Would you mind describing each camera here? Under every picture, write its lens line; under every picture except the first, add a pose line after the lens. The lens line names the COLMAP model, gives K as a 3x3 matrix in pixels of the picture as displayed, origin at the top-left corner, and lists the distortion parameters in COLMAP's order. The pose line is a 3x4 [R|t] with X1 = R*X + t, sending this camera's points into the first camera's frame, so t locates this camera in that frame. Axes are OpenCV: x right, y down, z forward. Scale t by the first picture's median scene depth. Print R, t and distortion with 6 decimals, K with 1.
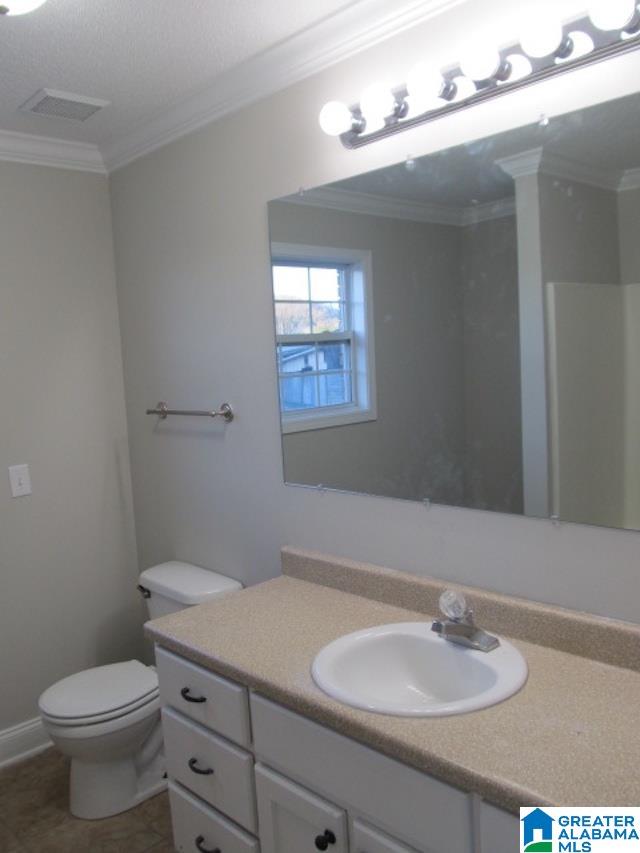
lens RADIAL K [[707.3, 0, 319.6], [0, 707.3, 425.6], [0, 0, 1]] dist [-0.070966, 0.041137]
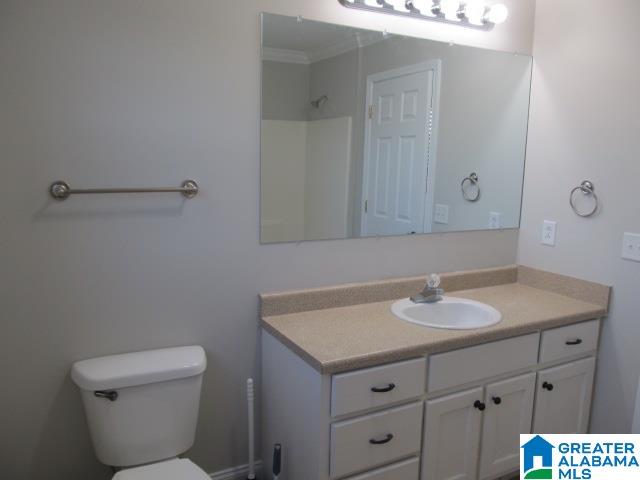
lens RADIAL K [[530.7, 0, 317.9], [0, 530.7, 237.3], [0, 0, 1]] dist [-0.070966, 0.041137]
pose [[0.264948, -0.083467, 0.960643, -0.946113], [0.058337, 0.995809, 0.070433, 0.010815], [-0.962496, 0.037380, 0.268707, 0.670820]]
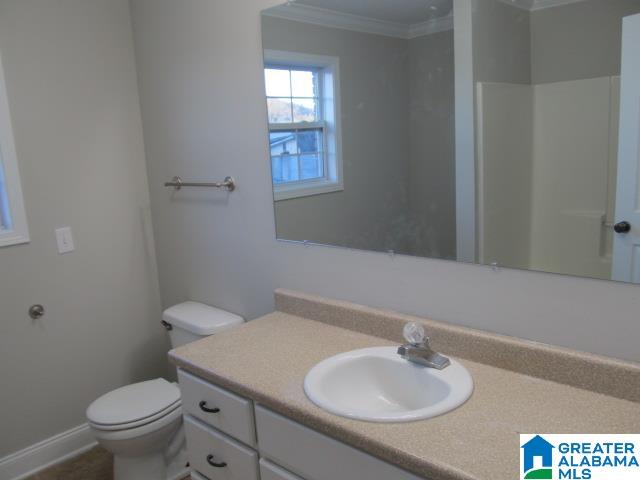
lens RADIAL K [[530.7, 0, 319.6], [0, 530.7, 237.8], [0, 0, 1]] dist [-0.070966, 0.041137]
pose [[0.998873, -0.010983, 0.046169, -0.017013], [0.007336, 0.996893, 0.078426, 0.004708], [-0.046887, -0.077999, 0.995850, 0.050975]]
